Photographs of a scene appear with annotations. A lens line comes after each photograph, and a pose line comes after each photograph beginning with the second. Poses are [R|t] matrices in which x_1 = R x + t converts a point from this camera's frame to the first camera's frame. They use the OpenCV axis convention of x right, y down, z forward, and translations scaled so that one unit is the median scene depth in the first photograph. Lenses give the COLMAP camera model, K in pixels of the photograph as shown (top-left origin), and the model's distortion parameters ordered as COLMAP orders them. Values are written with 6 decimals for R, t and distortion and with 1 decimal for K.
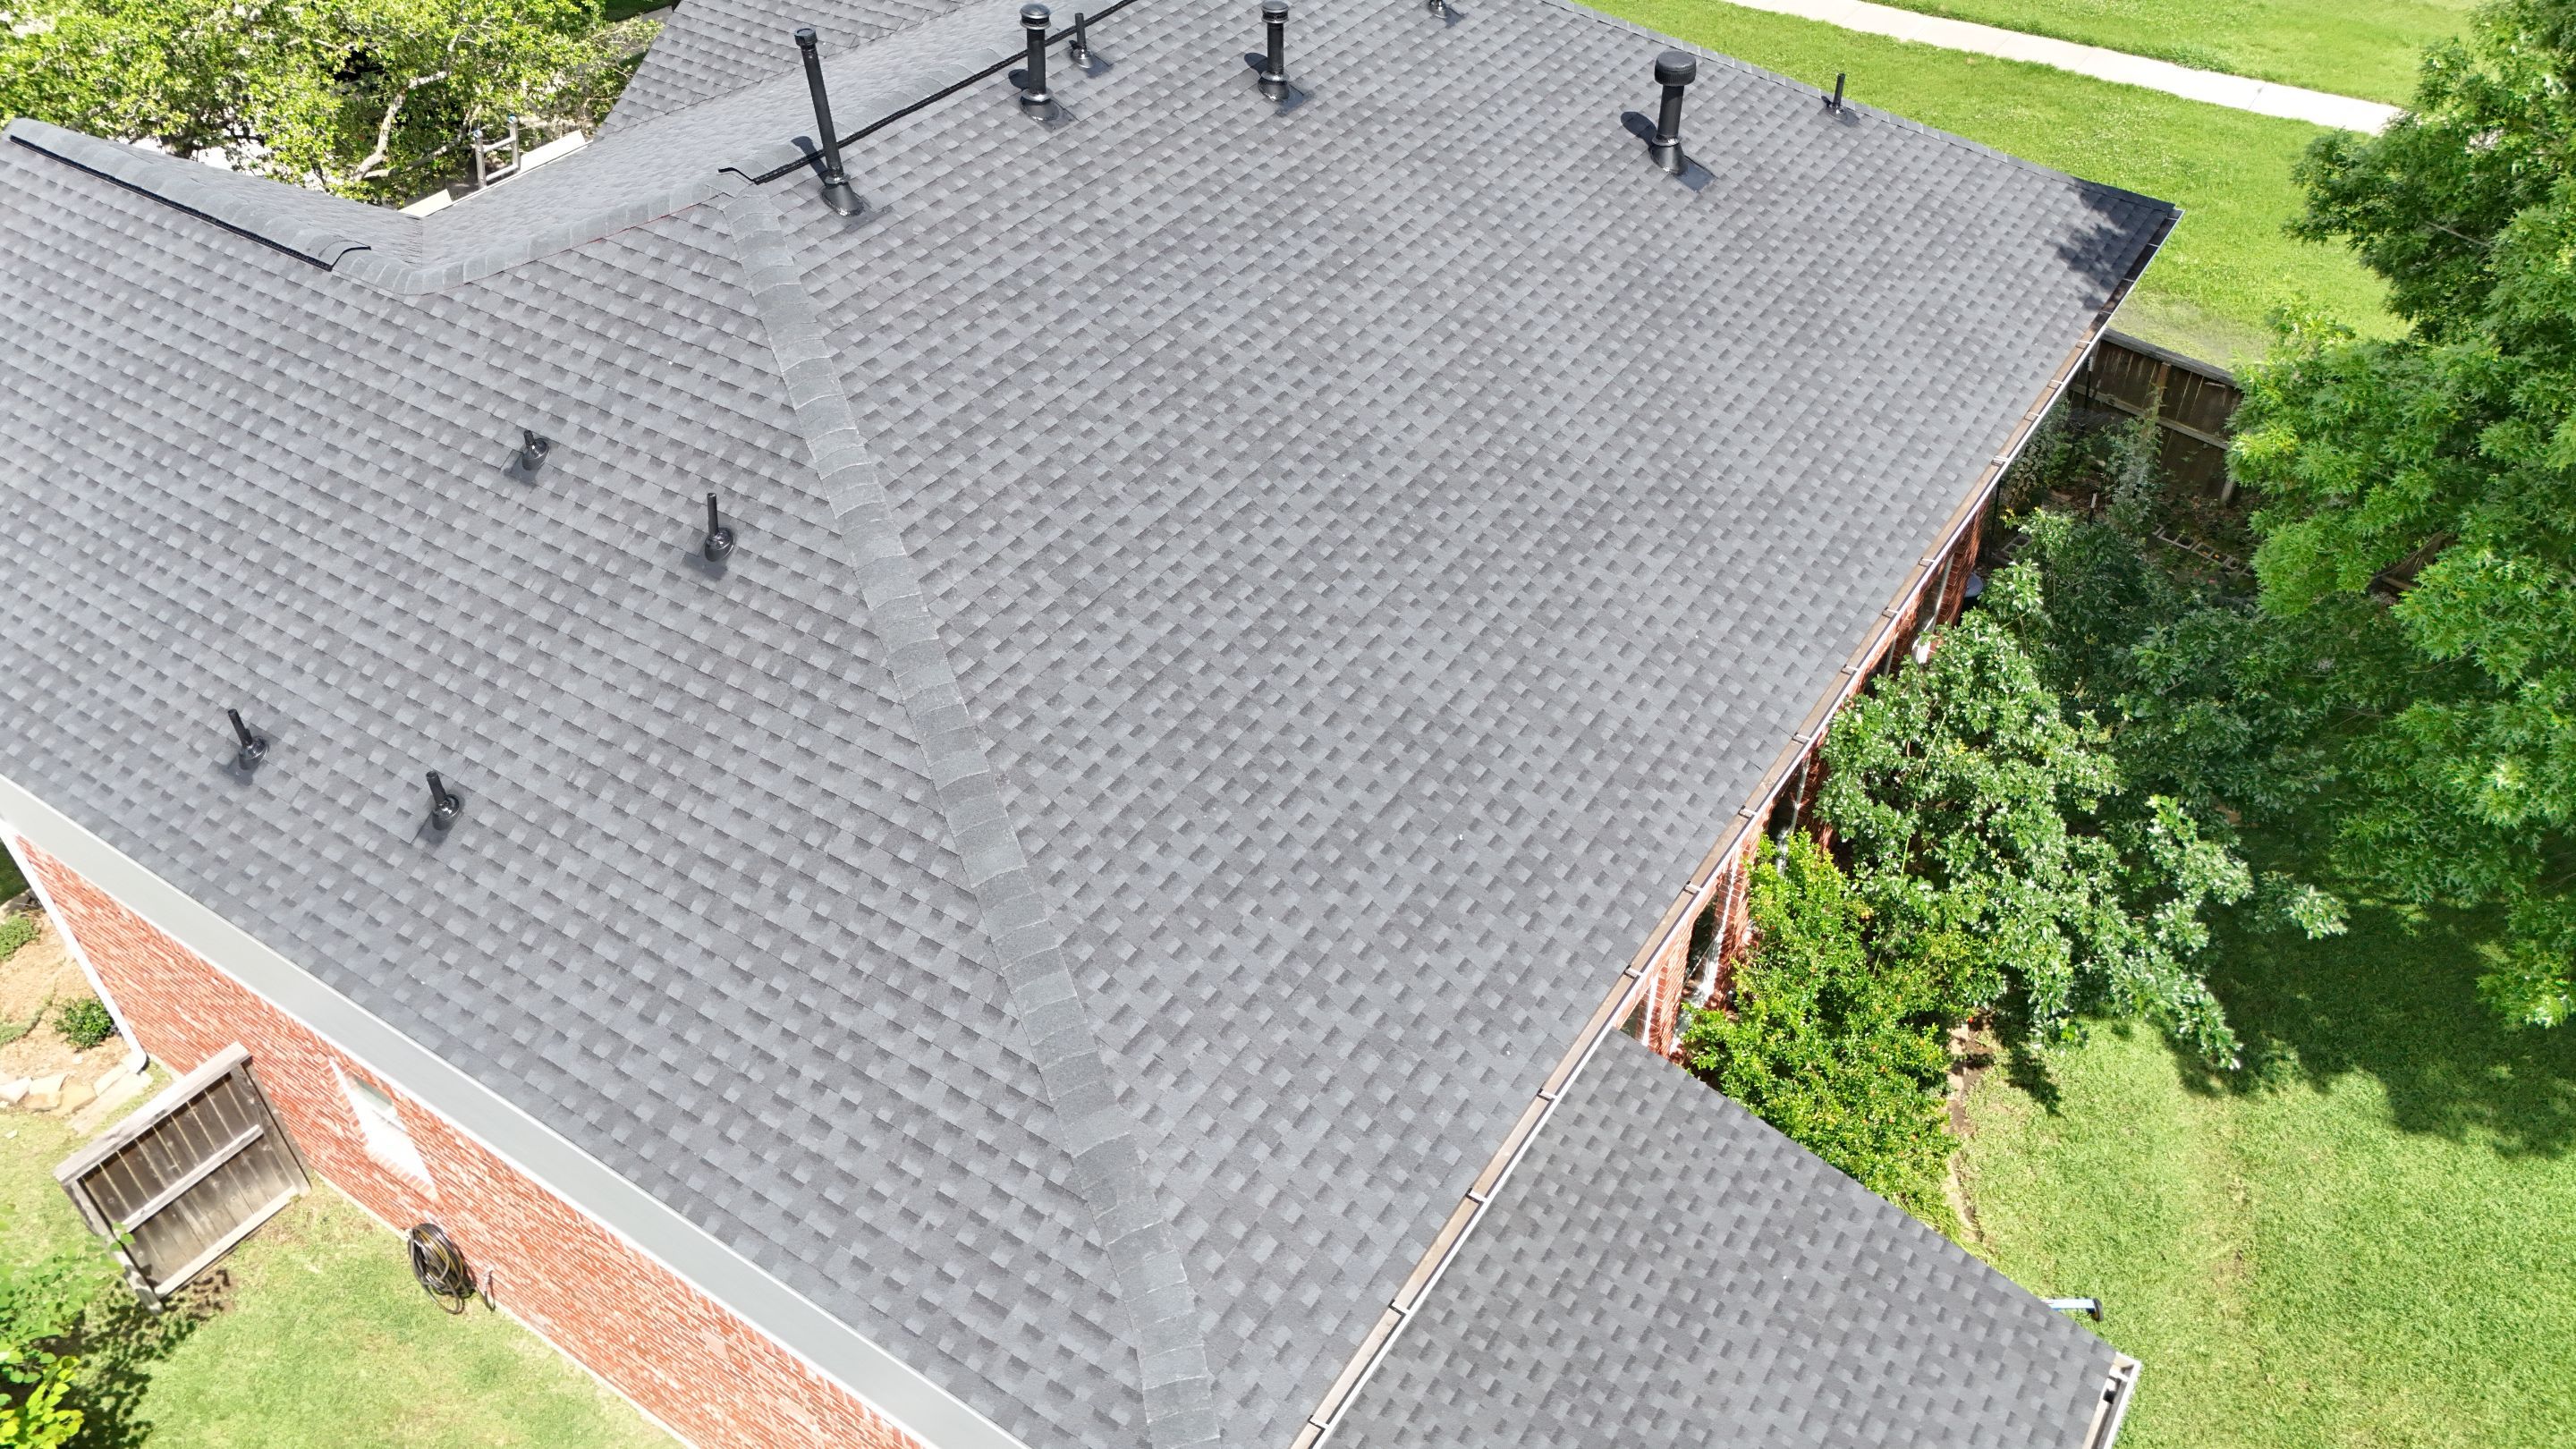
lens RADIAL K [[1899.4, 0, 1285.9], [0, 1899.4, 718.5], [0, 0, 1]] dist [0.083395, -0.087458]
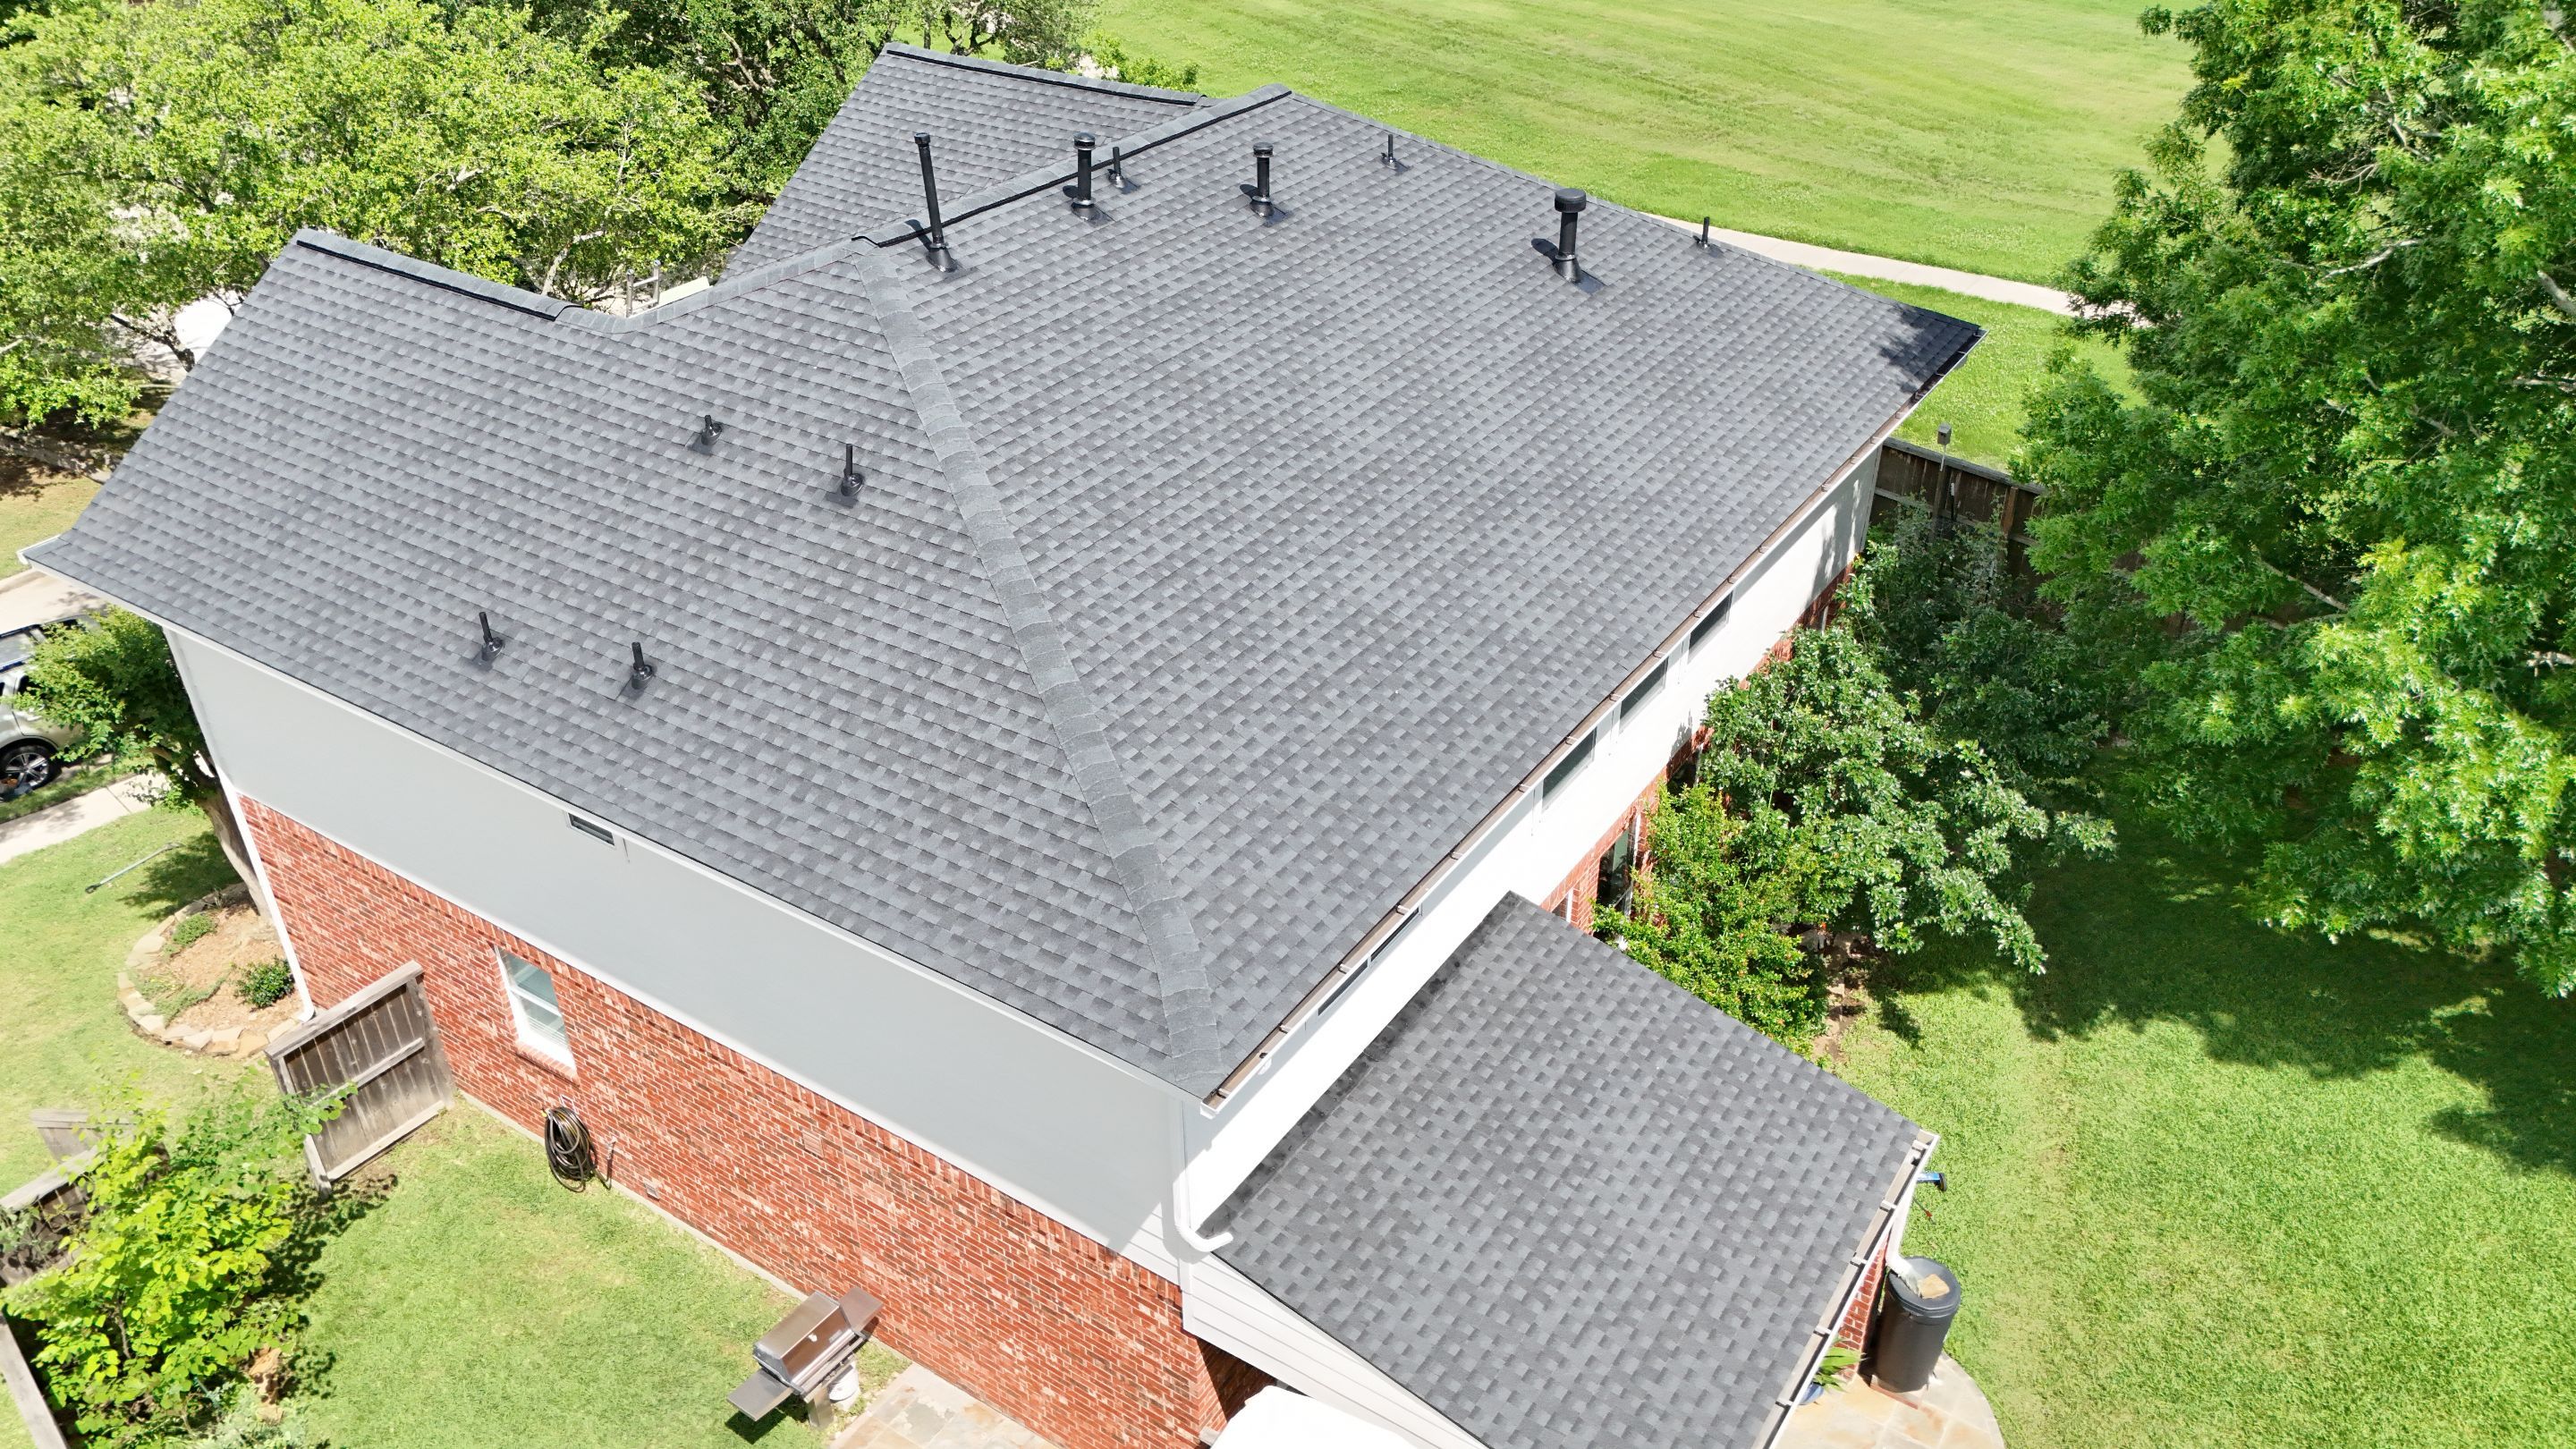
lens RADIAL K [[1899.4, 0, 1278.4], [0, 1899.4, 721.4], [0, 0, 1]] dist [0.083395, -0.087458]
pose [[0.999997, 0.001850, -0.001641, 0.009207], [-0.002066, 0.989681, -0.143271, 0.247609], [0.001359, 0.143274, 0.989682, -0.293969]]
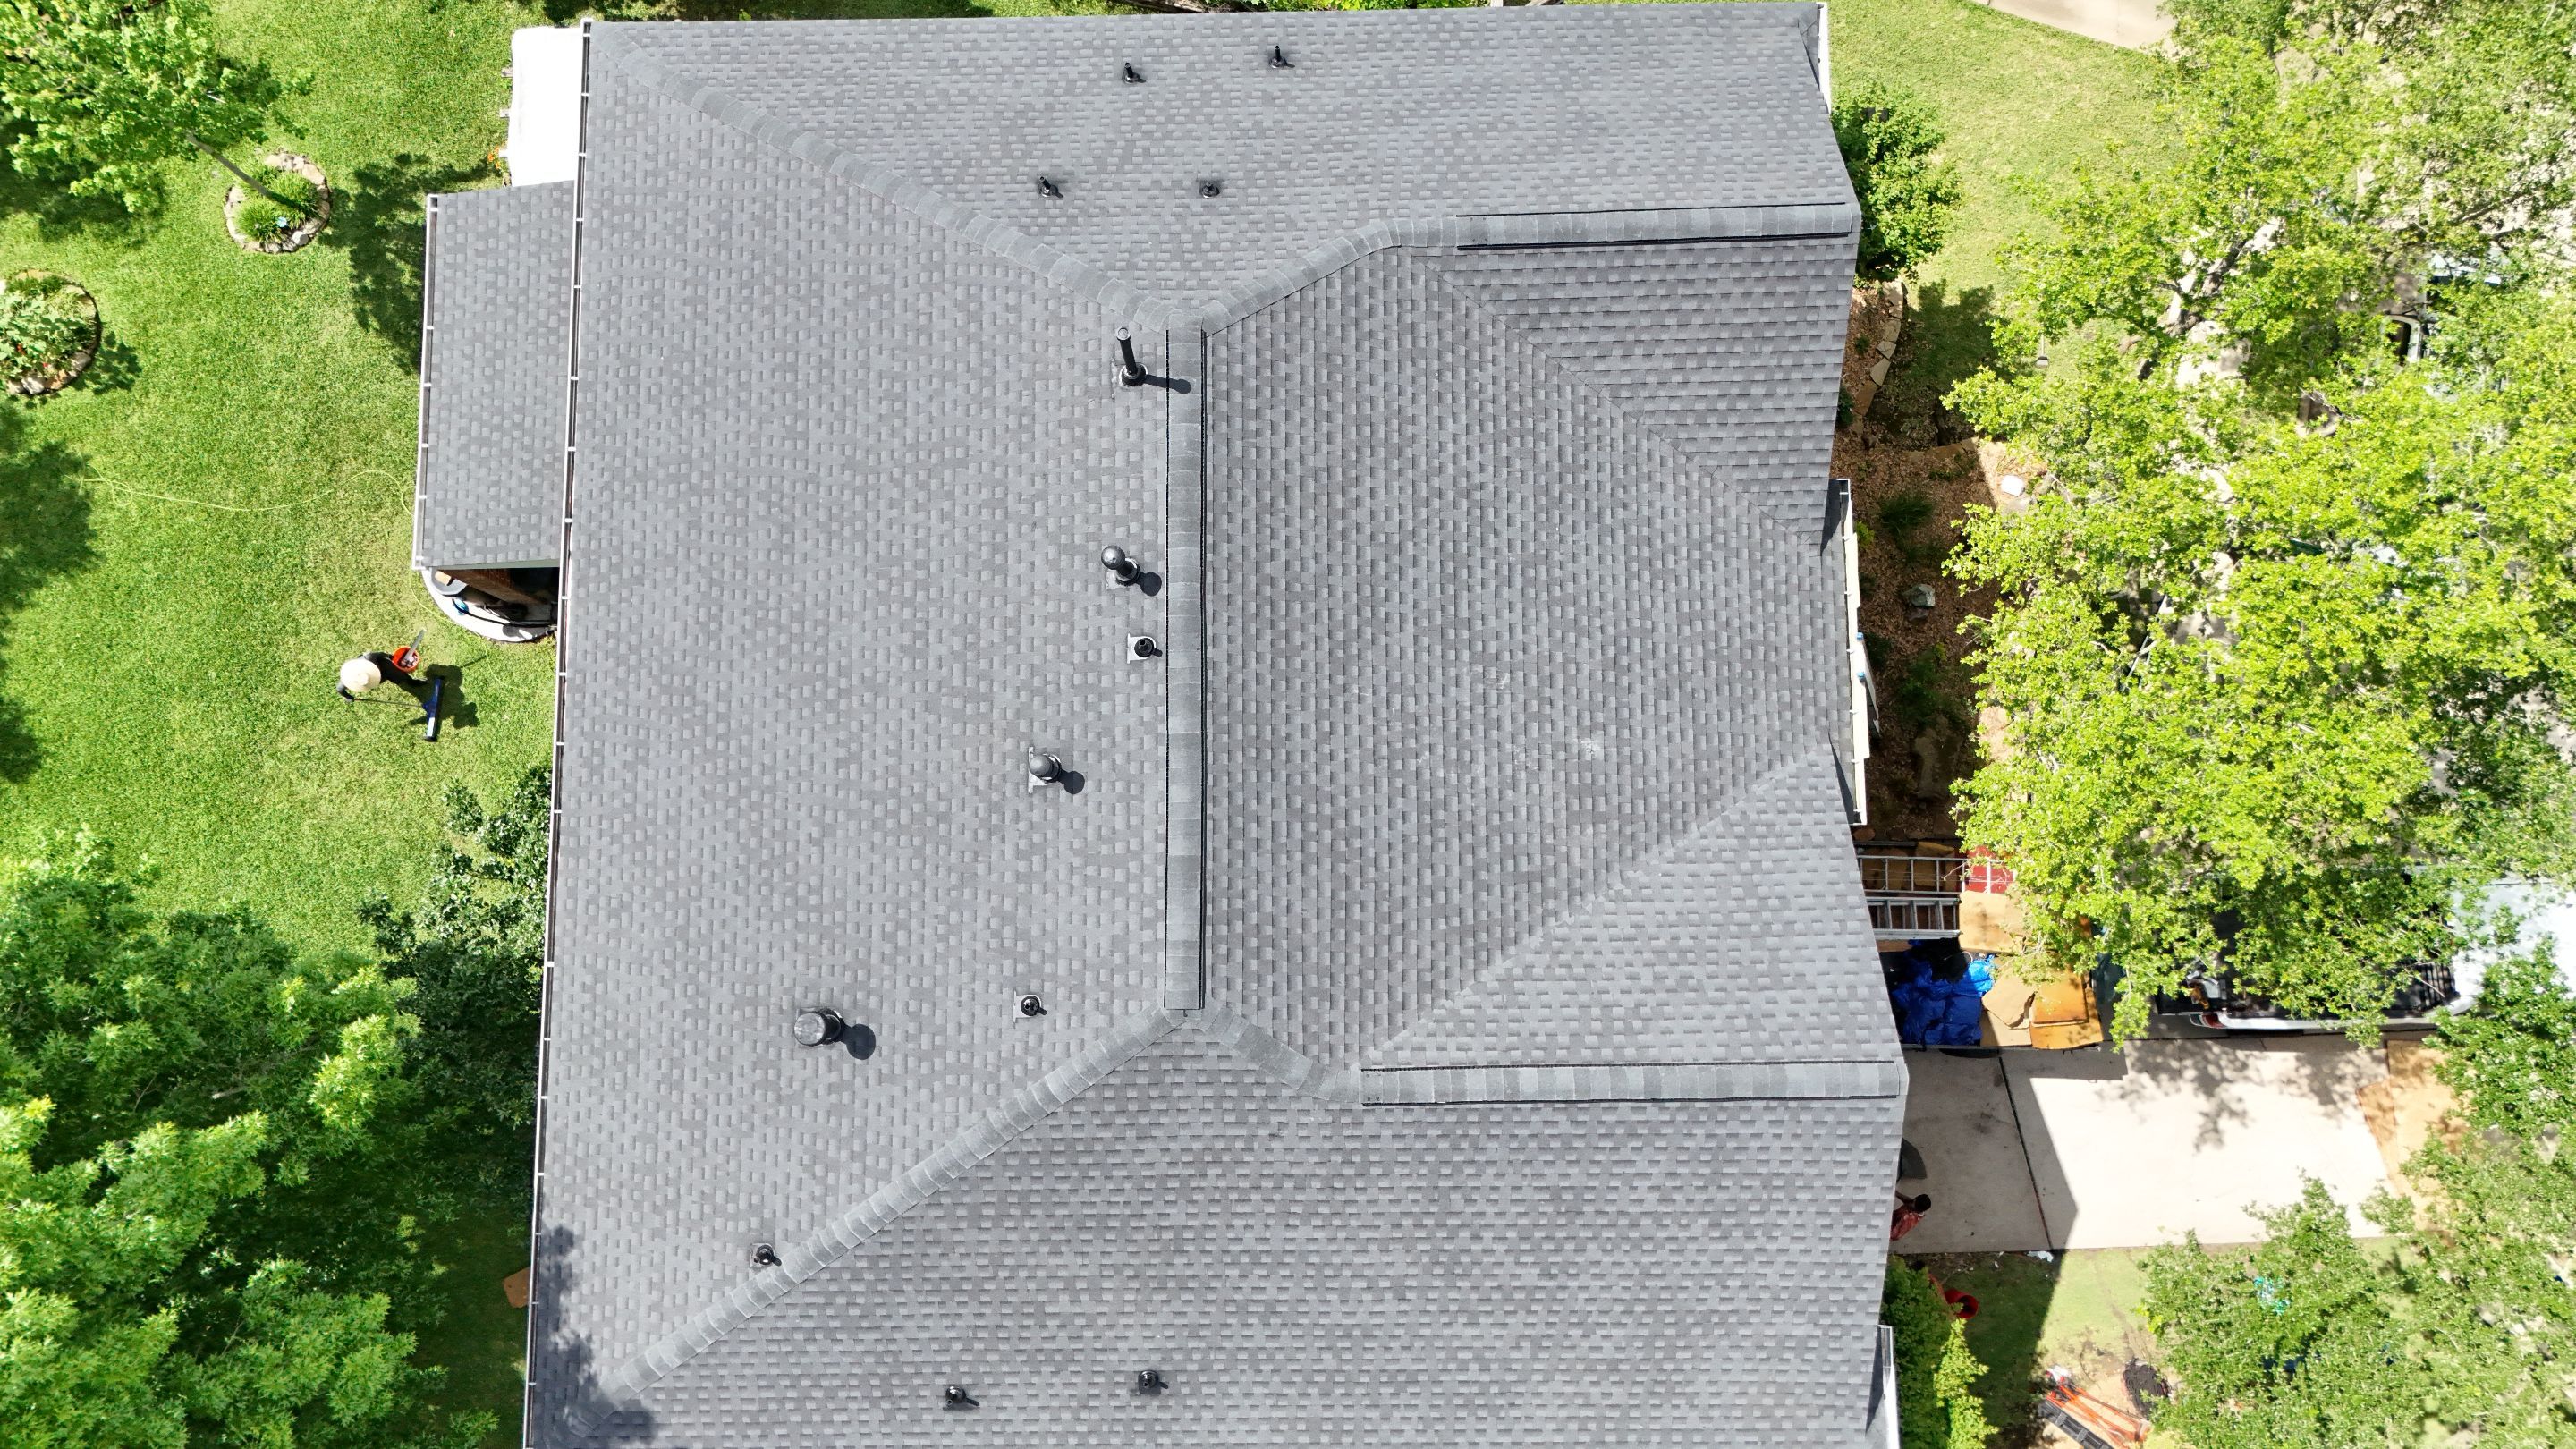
lens RADIAL K [[1899.4, 0, 1292.6], [0, 1899.4, 714.4], [0, 0, 1]] dist [0.083395, -0.087458]
pose [[-0.824086, 0.564336, -0.049065, -0.114519], [-0.346961, -0.434389, 0.831219, -1.668493], [0.447774, 0.702019, 0.553776, 0.432159]]
